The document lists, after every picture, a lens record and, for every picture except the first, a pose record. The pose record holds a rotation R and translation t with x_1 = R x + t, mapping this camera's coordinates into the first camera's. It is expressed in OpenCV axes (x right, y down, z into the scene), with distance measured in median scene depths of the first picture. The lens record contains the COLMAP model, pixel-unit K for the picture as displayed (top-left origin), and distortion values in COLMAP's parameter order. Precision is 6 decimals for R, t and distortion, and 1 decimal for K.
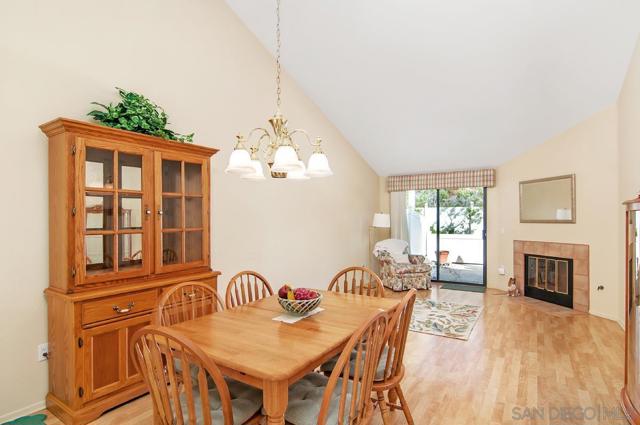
lens RADIAL K [[327.1, 0, 319.4], [0, 327.1, 219.2], [0, 0, 1]] dist [-0.009653, -0.000486]
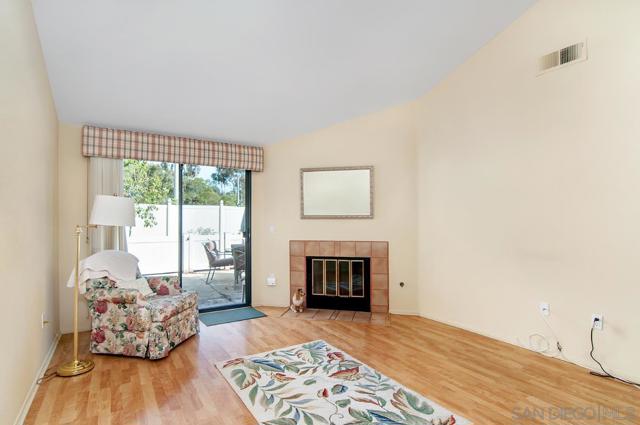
lens RADIAL K [[327.1, 0, 319.4], [0, 327.1, 219.2], [0, 0, 1]] dist [-0.009653, -0.000486]
pose [[0.440530, 0.005399, 0.897722, -0.113736], [-0.004101, 0.999984, -0.004002, 0.017597], [-0.897729, -0.001919, 0.440545, 0.706661]]
